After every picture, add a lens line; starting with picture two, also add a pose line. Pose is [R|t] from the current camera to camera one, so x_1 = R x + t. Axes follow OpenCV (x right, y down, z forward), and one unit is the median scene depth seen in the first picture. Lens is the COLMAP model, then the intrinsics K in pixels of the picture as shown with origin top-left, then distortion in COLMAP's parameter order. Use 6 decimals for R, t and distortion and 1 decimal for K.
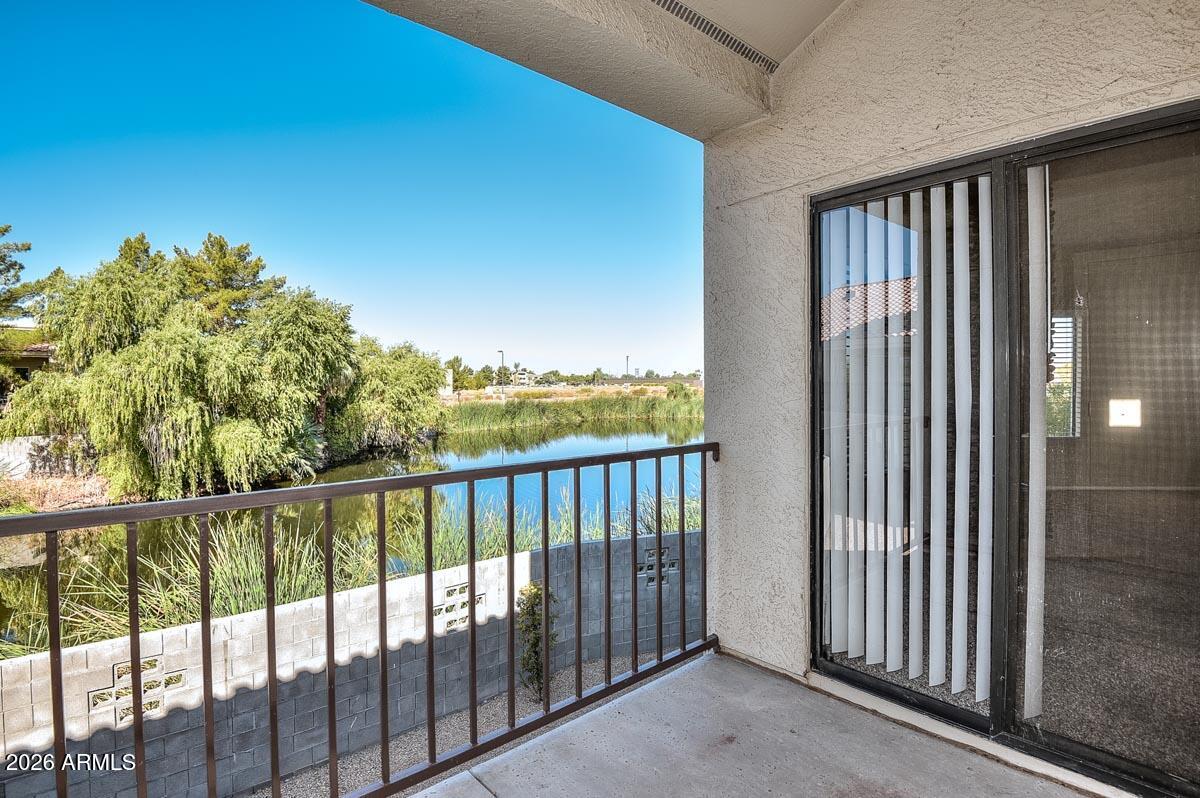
lens RADIAL K [[568.9, 0, 616.7], [0, 568.9, 380.9], [0, 0, 1]] dist [-0.051667, 0.000728]
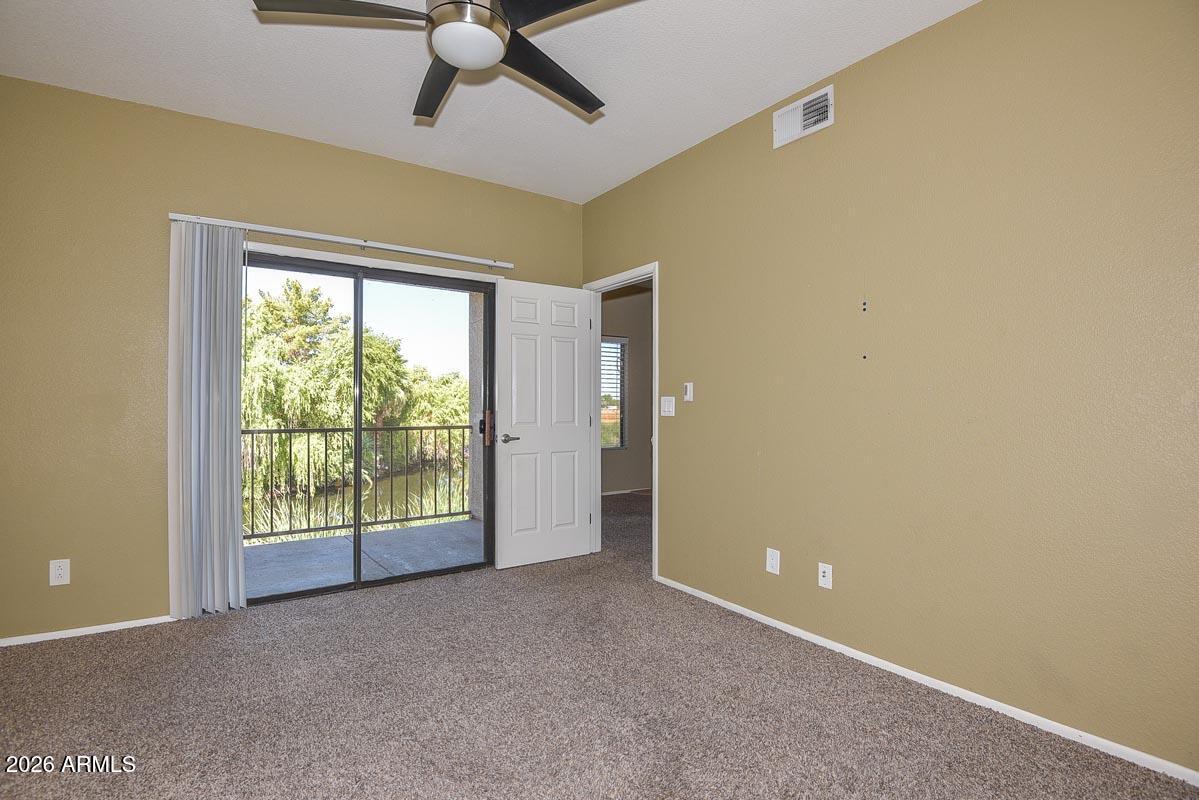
lens RADIAL K [[553.0, 0, 599.5], [0, 553.0, 400.0], [0, 0, 1]] dist [-0.013130, -0.009350]
pose [[0.992120, 0.005223, -0.125183, 0.092973], [-0.006275, 0.999948, -0.008008, 0.001063], [0.125135, 0.008731, 0.992101, -0.108099]]
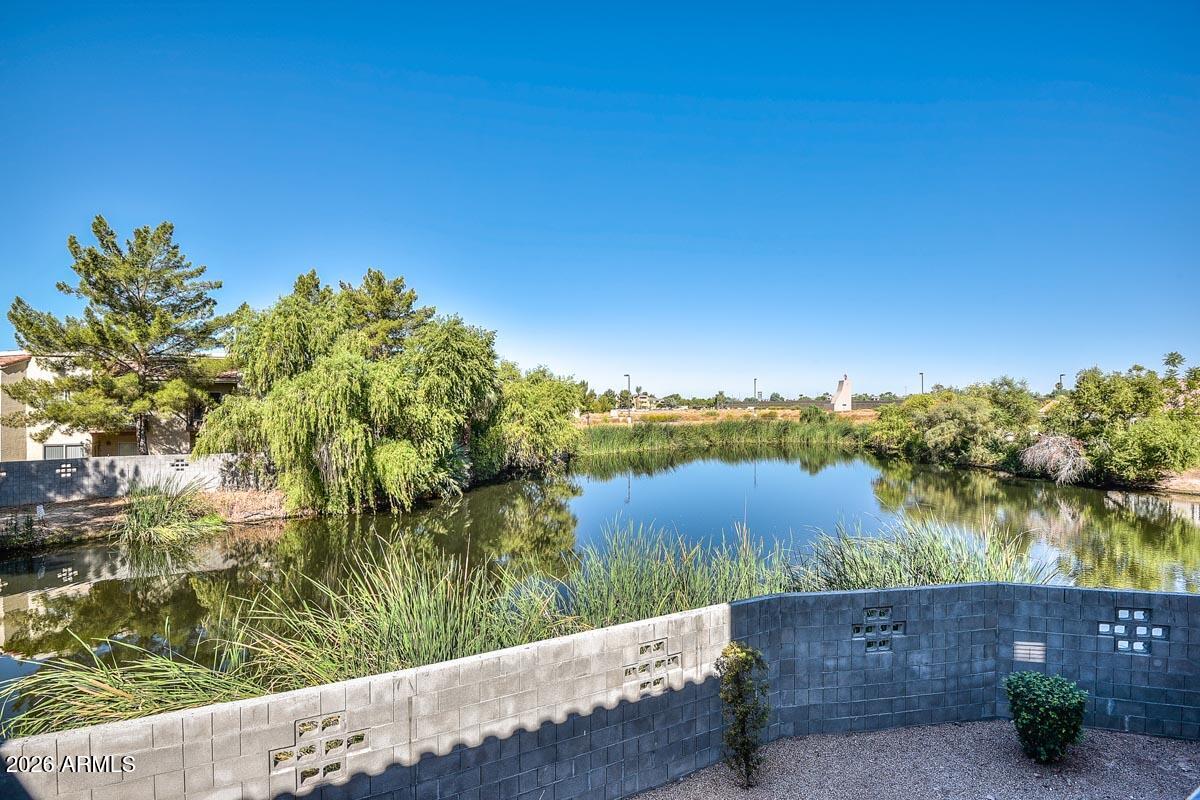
lens RADIAL K [[563.8, 0, 603.9], [0, 563.8, 401.4], [0, 0, 1]] dist [-0.017488, -0.000698]
pose [[0.972697, -0.001564, -0.232075, -0.038871], [0.000282, 0.999985, -0.005557, 0.000772], [0.232080, 0.005340, 0.972682, 0.037722]]
